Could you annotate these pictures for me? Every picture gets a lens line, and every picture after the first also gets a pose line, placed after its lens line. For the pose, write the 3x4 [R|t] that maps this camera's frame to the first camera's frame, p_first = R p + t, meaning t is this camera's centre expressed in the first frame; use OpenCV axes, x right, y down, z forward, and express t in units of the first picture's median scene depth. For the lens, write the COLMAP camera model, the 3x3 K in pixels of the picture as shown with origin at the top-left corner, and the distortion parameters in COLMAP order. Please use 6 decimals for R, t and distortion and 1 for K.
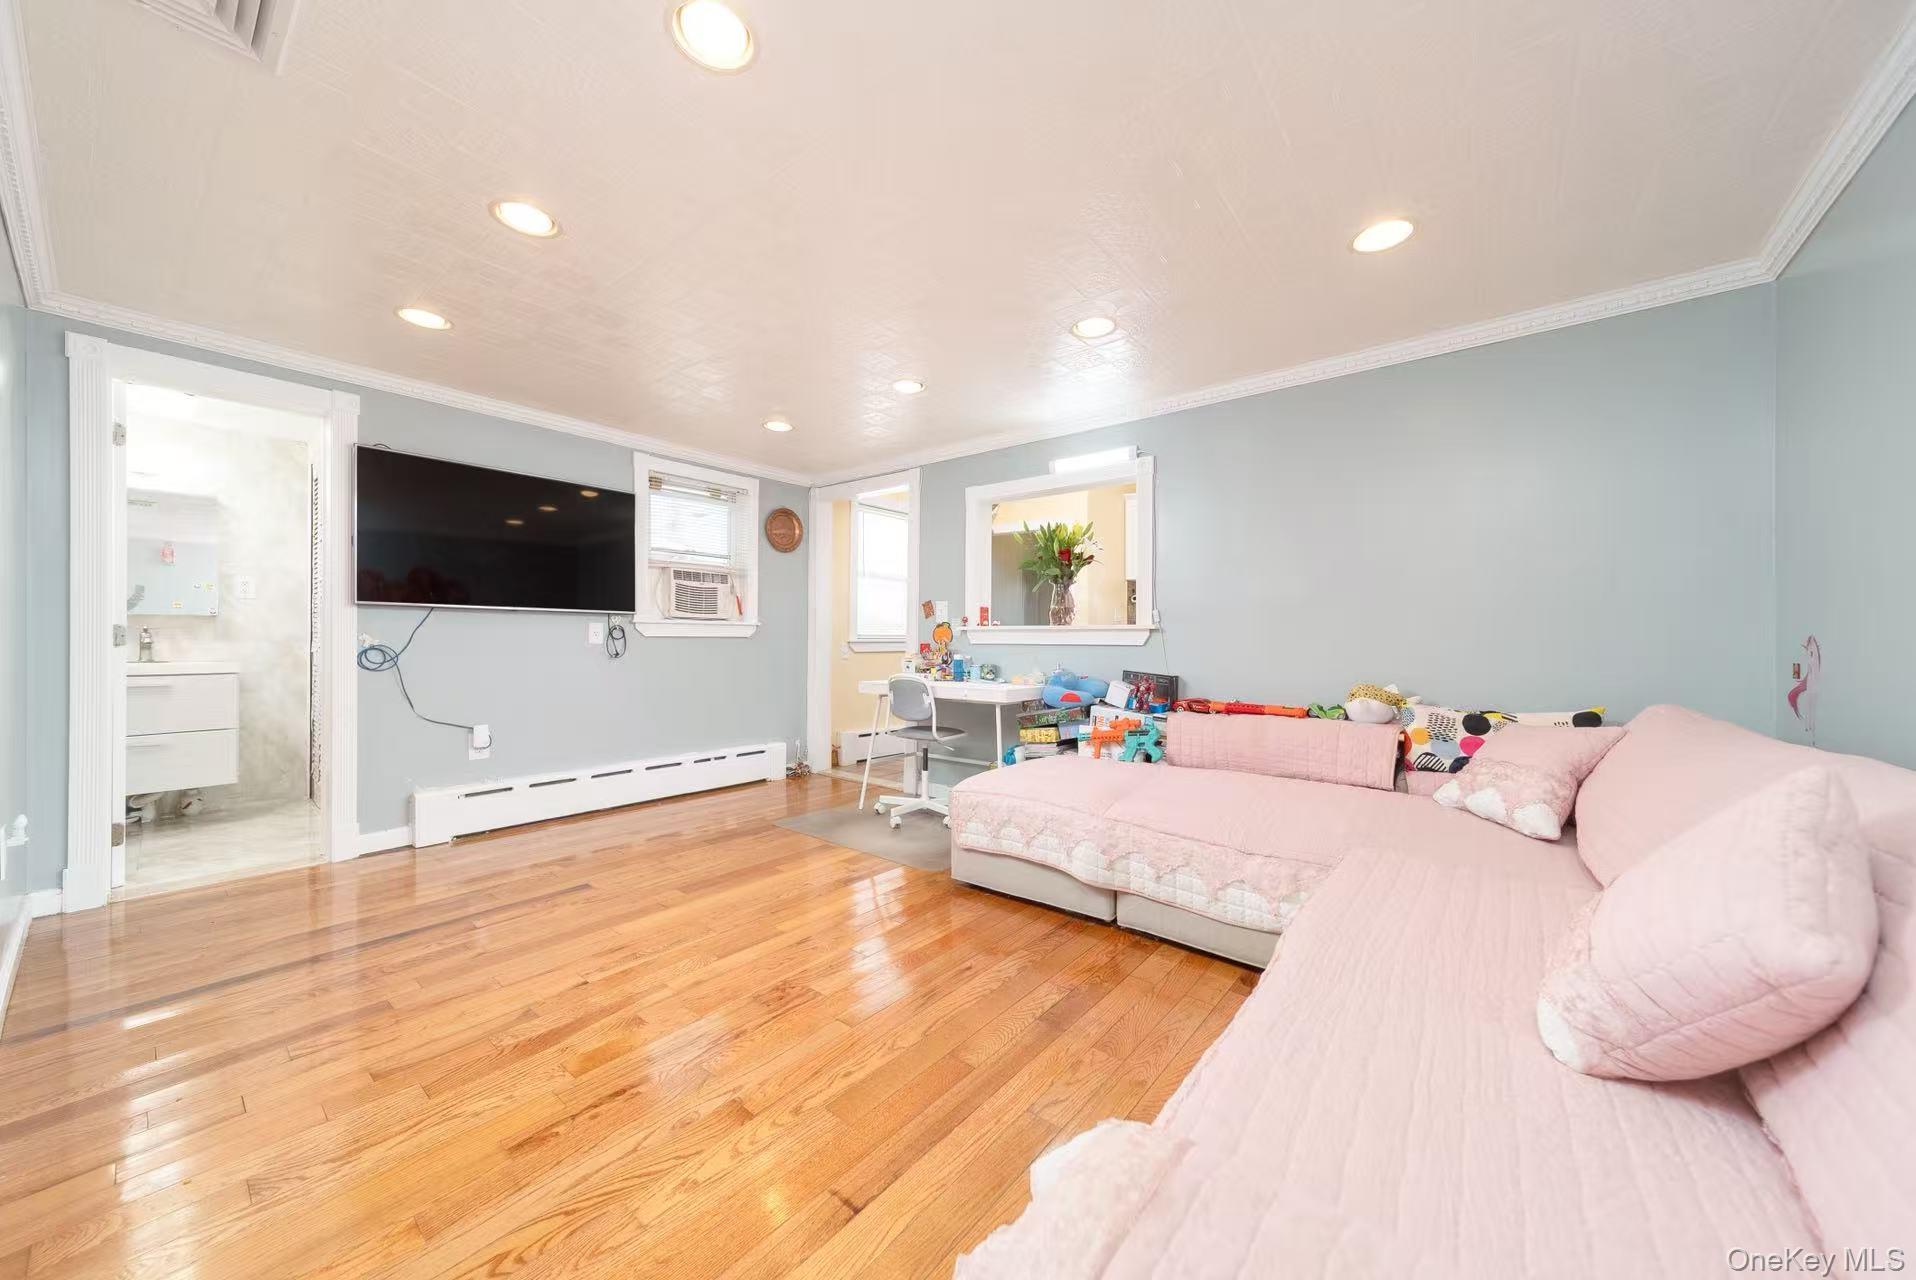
lens RADIAL K [[671.4, 0, 961.7], [0, 671.4, 639.9], [0, 0, 1]] dist [0.011517, -0.000001]
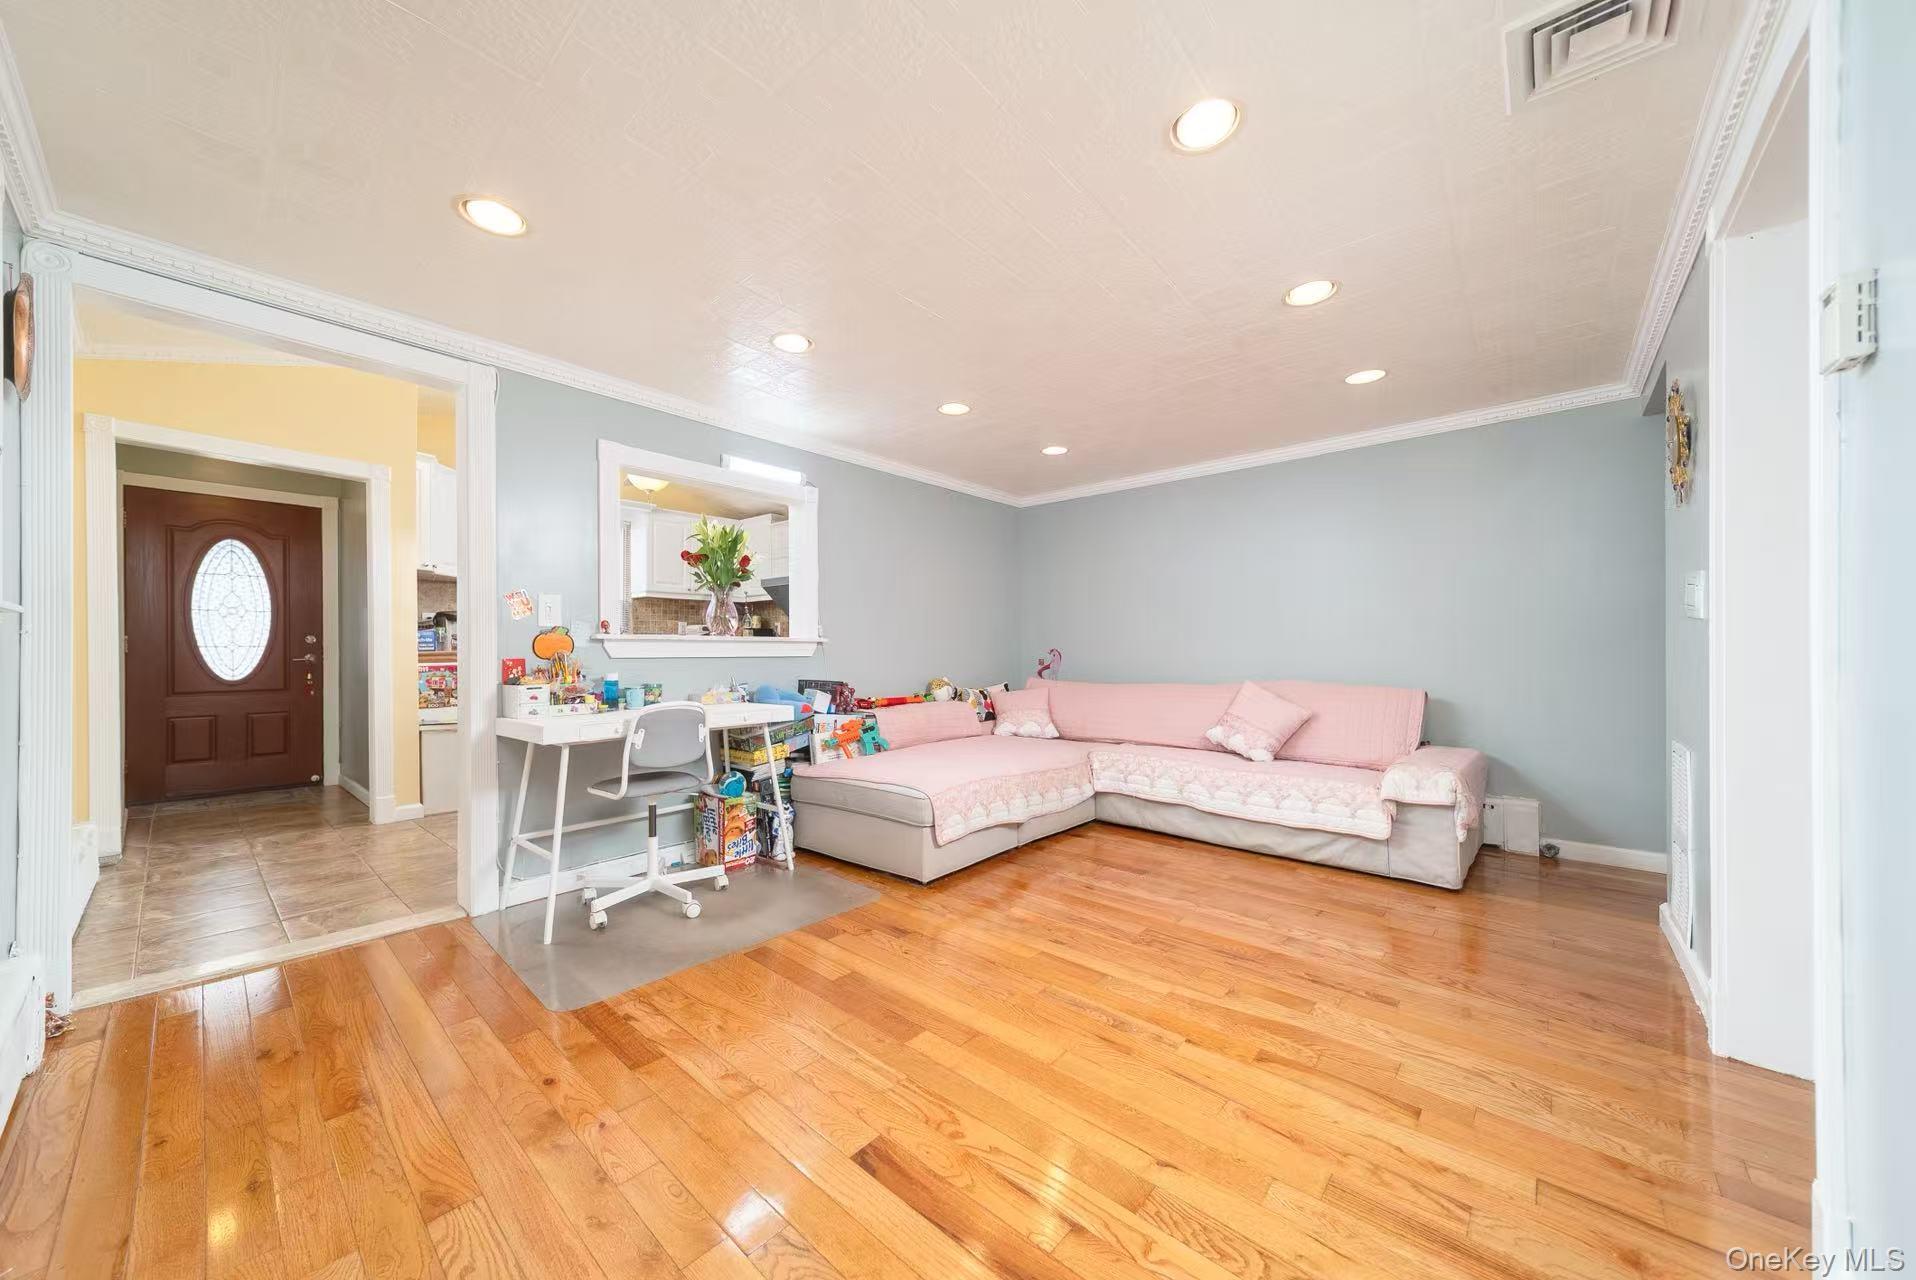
lens RADIAL K [[671.4, 0, 949.0], [0, 671.4, 654.2], [0, 0, 1]] dist [0.011517, -0.000001]
pose [[0.047774, -0.003687, 0.998851, -1.078713], [0.004947, 0.999982, 0.003455, 0.001110], [-0.998846, 0.004776, 0.047792, 0.945733]]
